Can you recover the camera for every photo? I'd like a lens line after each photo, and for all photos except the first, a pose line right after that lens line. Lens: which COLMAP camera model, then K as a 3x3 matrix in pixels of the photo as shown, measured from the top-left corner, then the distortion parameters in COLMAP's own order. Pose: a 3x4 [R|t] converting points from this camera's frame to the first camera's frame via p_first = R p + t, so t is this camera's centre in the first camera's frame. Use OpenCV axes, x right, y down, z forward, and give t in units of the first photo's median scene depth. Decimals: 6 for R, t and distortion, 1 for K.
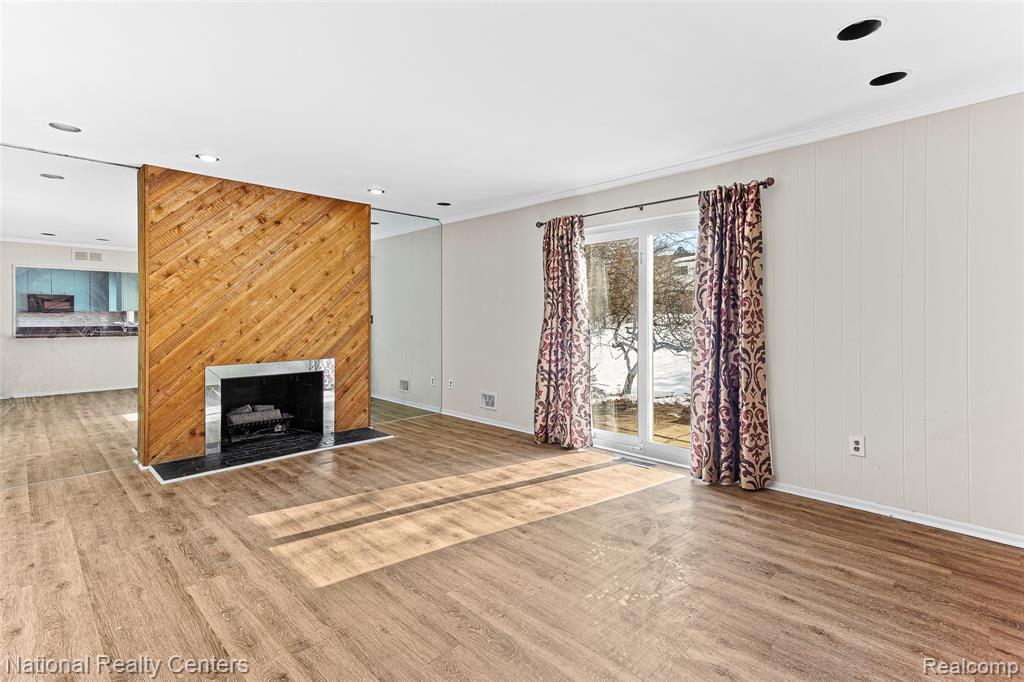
lens RADIAL K [[482.7, 0, 507.3], [0, 482.7, 330.4], [0, 0, 1]] dist [0.023179, 0.000536]
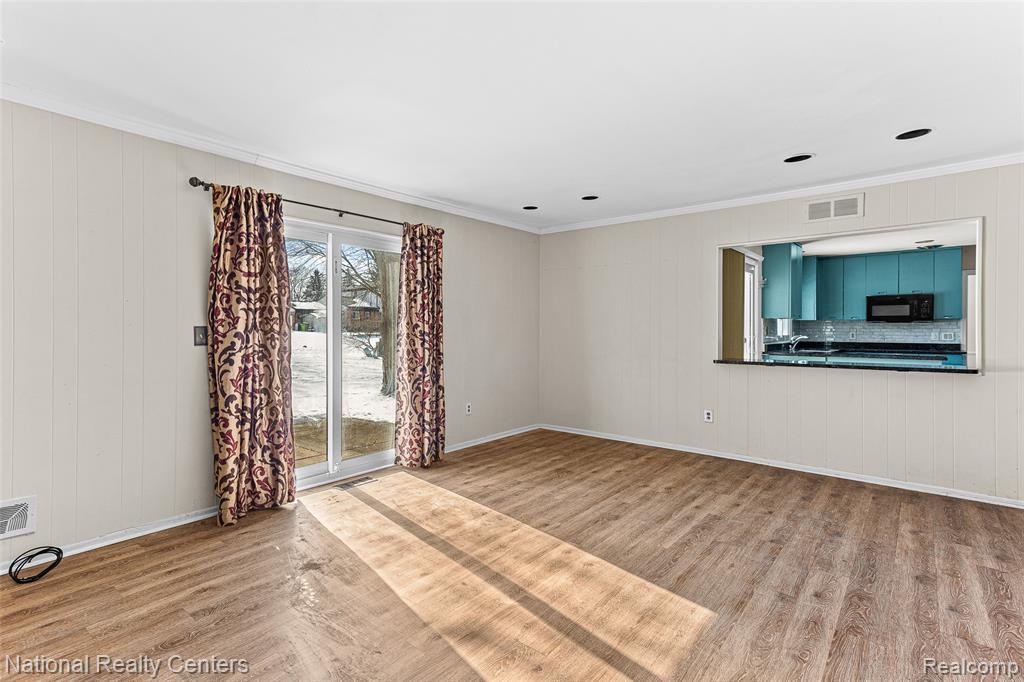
lens RADIAL K [[482.7, 0, 507.3], [0, 482.7, 330.4], [0, 0, 1]] dist [0.023179, 0.000536]
pose [[-0.076847, -0.000481, 0.997043, -1.013281], [0.028771, 0.999582, 0.002700, -0.023089], [-0.996628, 0.028894, -0.076801, 1.131796]]
